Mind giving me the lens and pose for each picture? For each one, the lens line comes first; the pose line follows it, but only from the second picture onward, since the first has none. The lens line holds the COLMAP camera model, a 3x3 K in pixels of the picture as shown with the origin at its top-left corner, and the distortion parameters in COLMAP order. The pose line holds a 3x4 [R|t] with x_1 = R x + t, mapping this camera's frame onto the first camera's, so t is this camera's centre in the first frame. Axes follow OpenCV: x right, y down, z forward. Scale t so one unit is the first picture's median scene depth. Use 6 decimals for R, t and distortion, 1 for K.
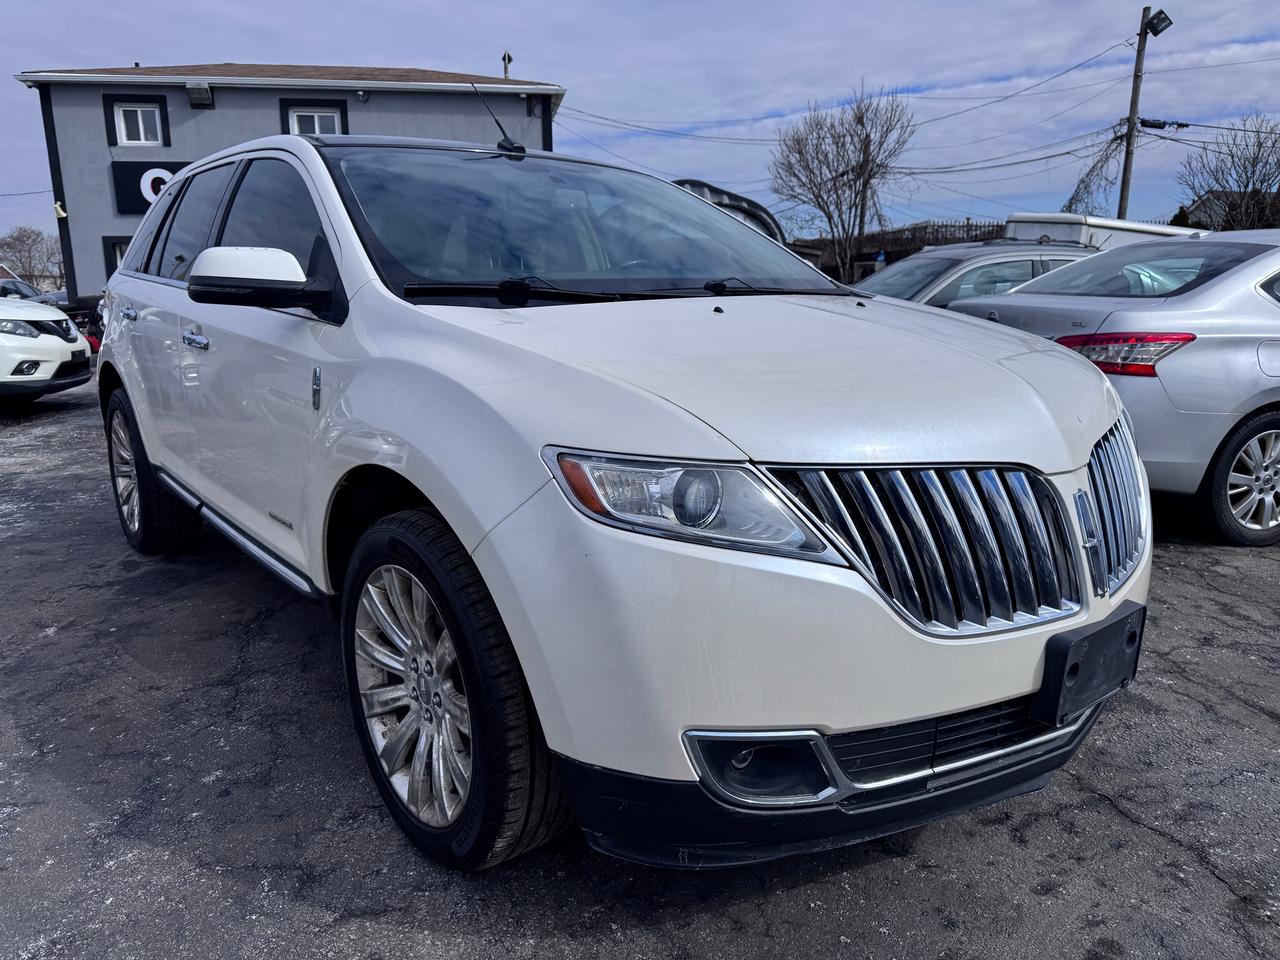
lens RADIAL K [[906.2, 0, 641.2], [0, 906.2, 507.6], [0, 0, 1]] dist [-0.008034, -0.007913]
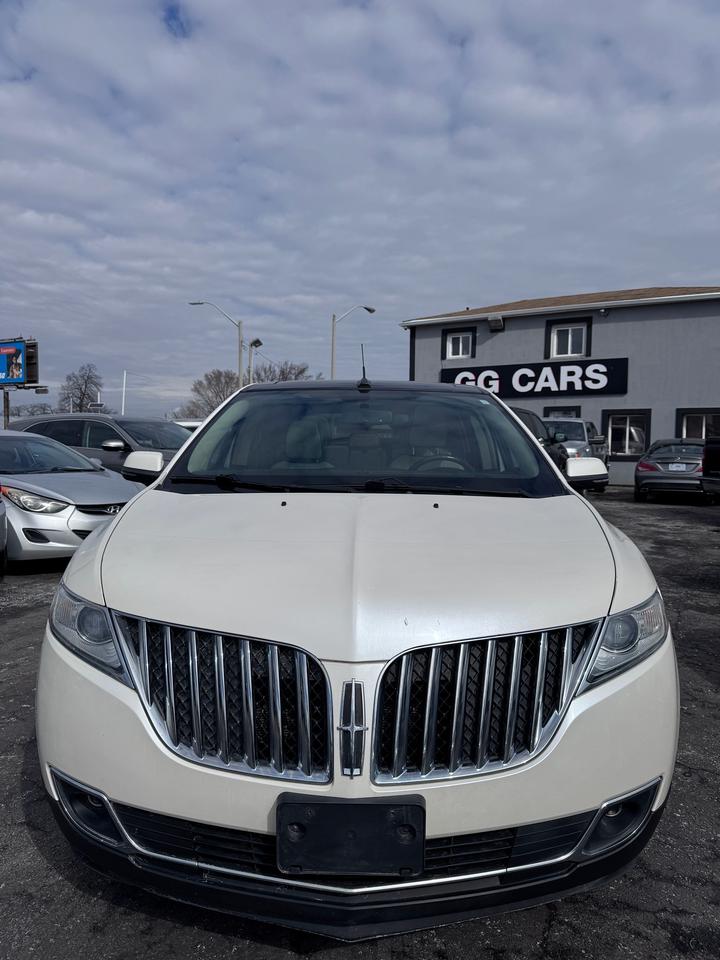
lens RADIAL K [[679.6, 0, 361.1], [0, 679.6, 498.1], [0, 0, 1]] dist [-0.008034, -0.007913]
pose [[0.763778, 0.059123, -0.642765, 0.097580], [-0.158356, 0.982527, -0.097794, -0.015354], [0.625753, 0.176478, 0.759795, 0.027060]]
